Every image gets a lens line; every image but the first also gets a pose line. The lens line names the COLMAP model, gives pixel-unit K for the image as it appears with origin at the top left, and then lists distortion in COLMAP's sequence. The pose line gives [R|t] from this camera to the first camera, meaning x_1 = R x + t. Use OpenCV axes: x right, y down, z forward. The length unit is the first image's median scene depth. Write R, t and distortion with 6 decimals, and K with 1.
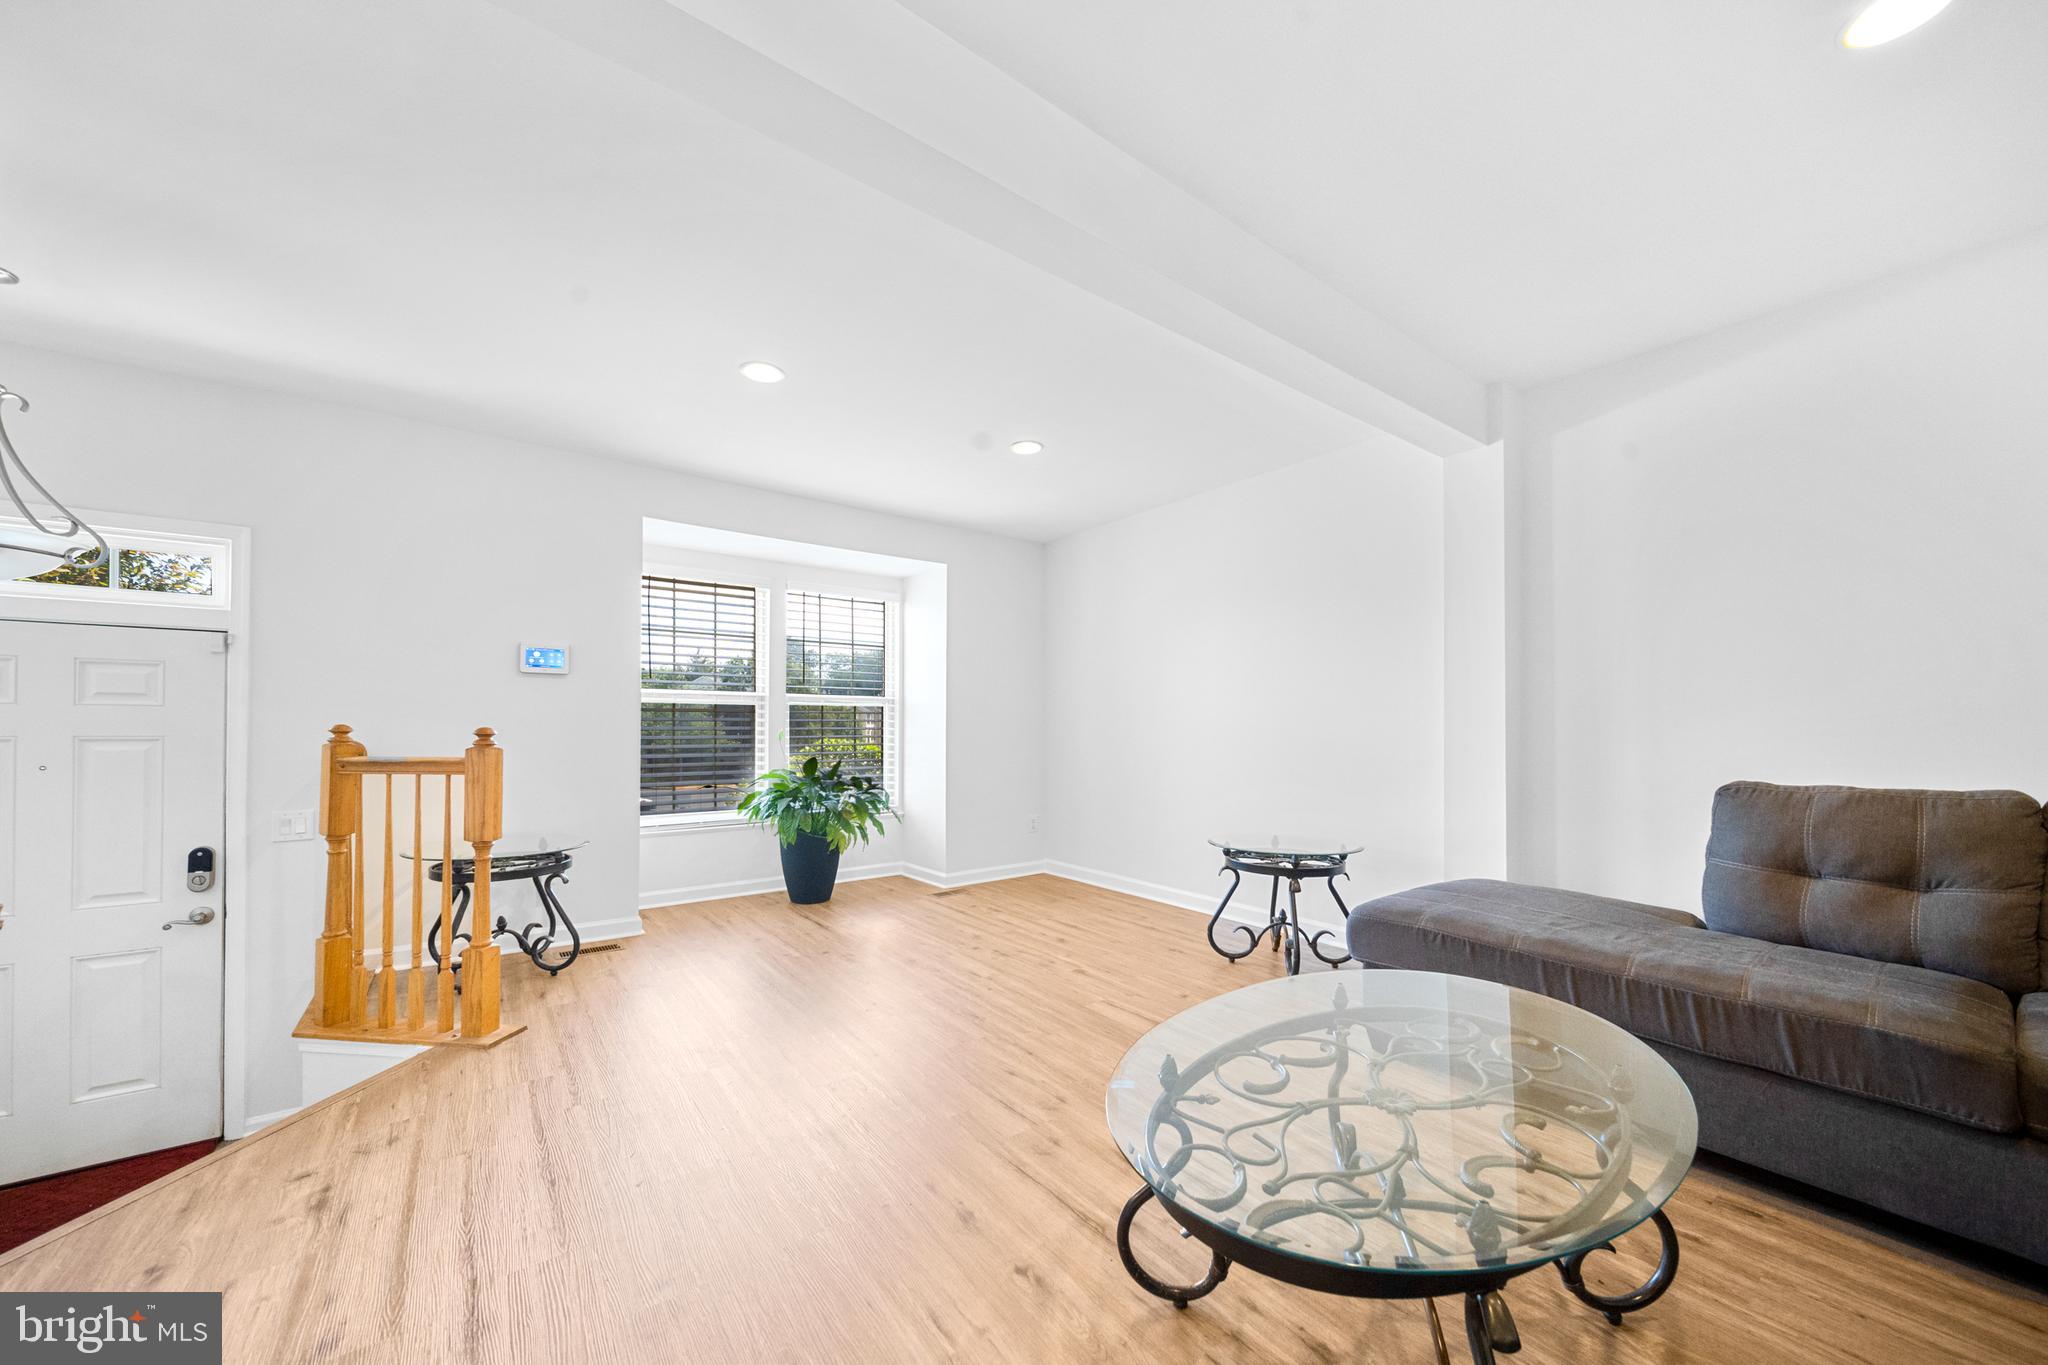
lens RADIAL K [[733.8, 0, 1033.0], [0, 733.8, 701.5], [0, 0, 1]] dist [-0.000372, -0.000226]
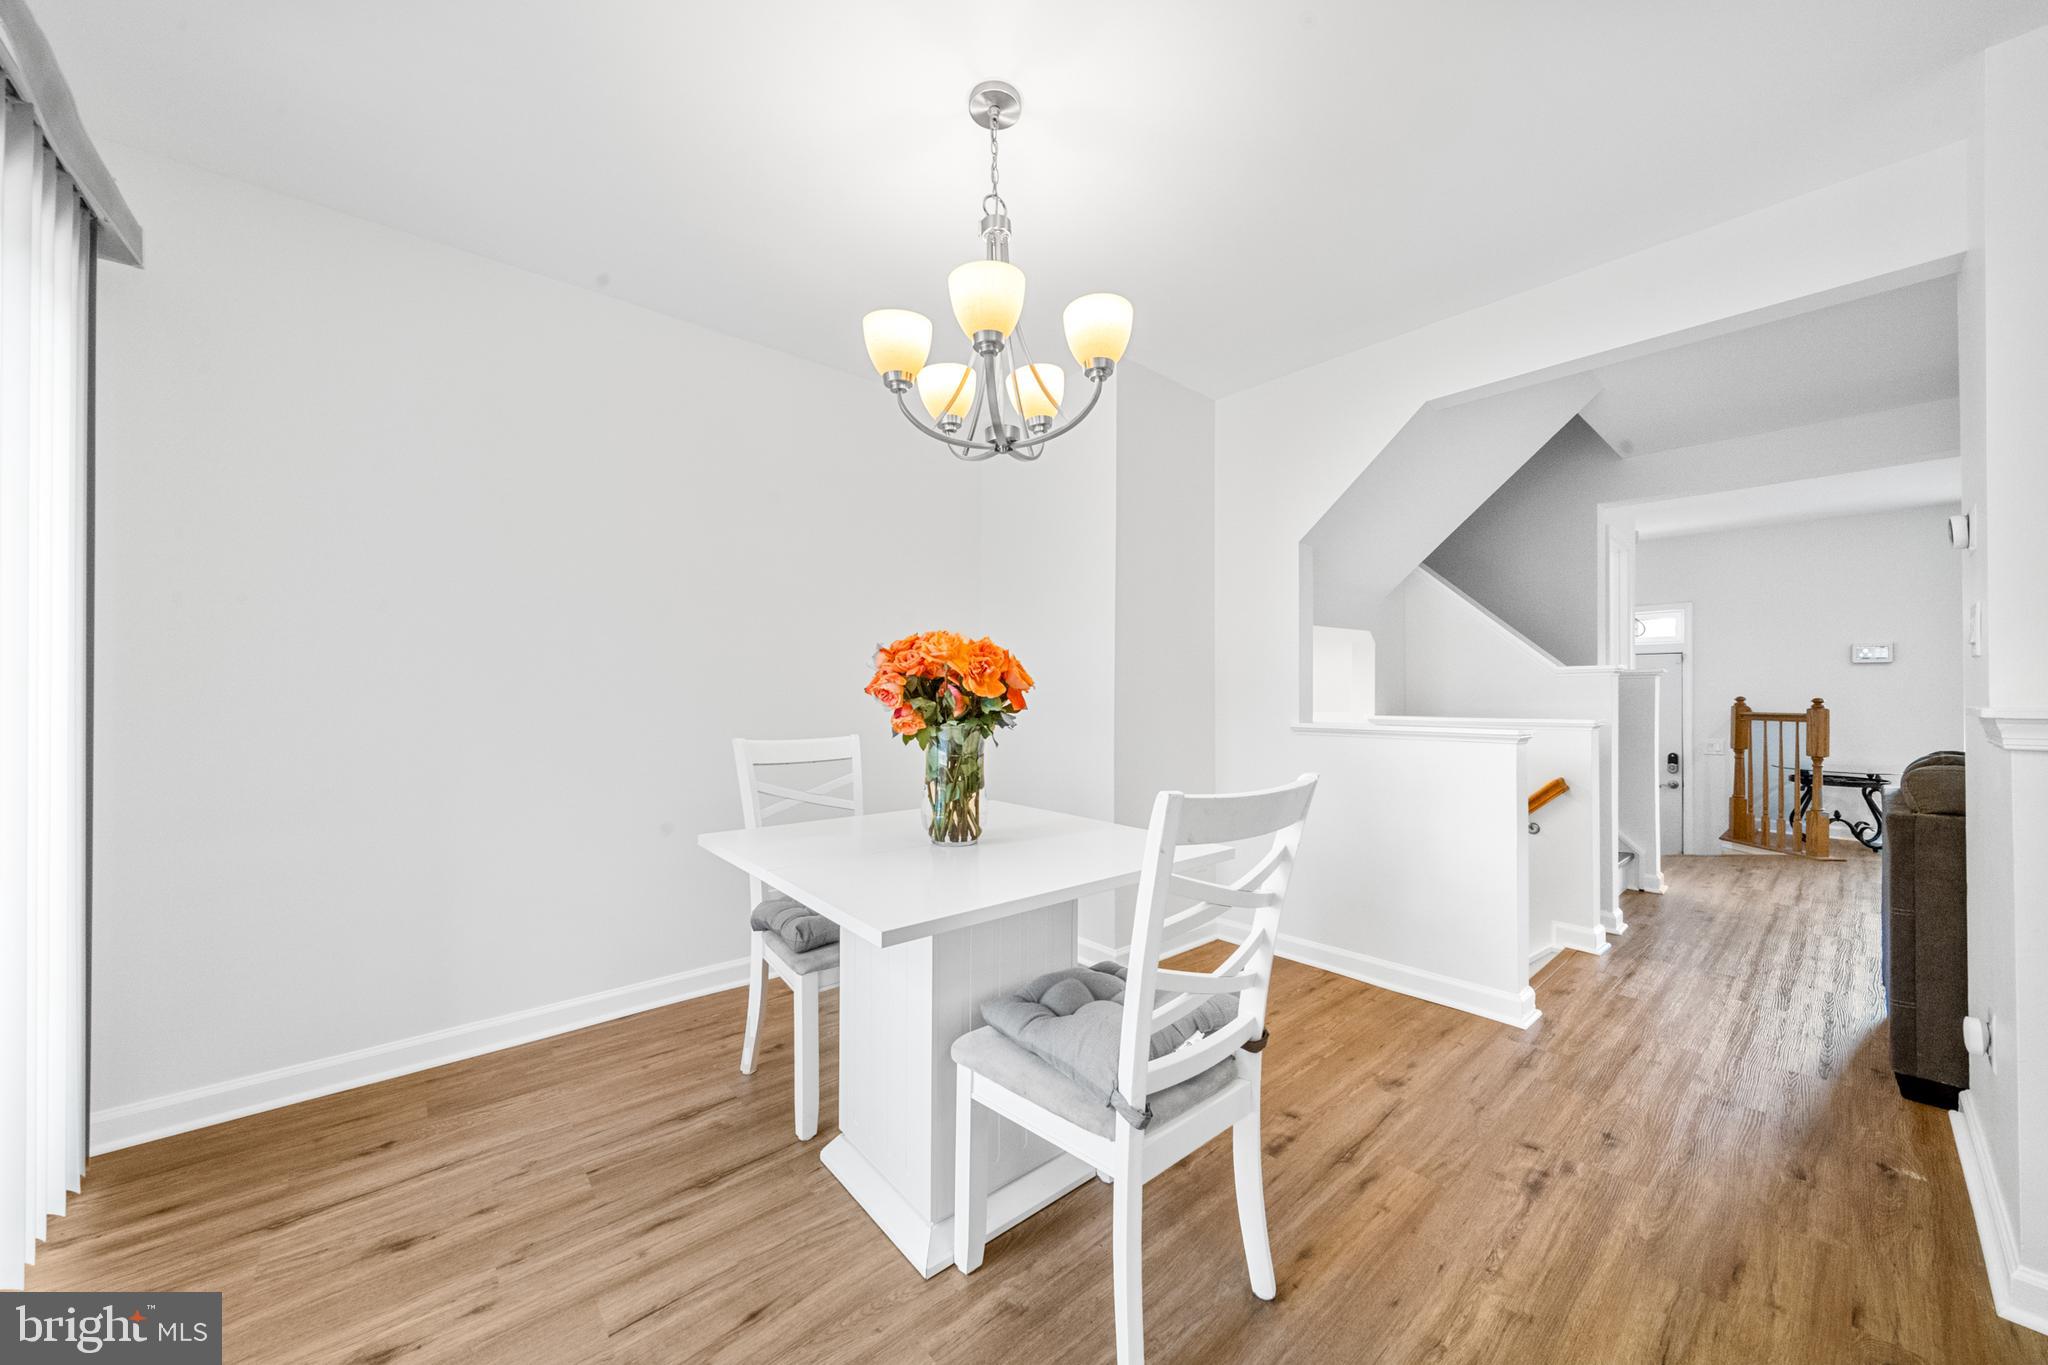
lens RADIAL K [[734.0, 0, 1019.2], [0, 734.0, 699.4], [0, 0, 1]] dist [0.012423, -0.002900]
pose [[0.064555, 0.002054, -0.997912, 1.033675], [0.019365, 0.999807, 0.003311, -0.008240], [0.997726, -0.019539, 0.064502, -1.188032]]
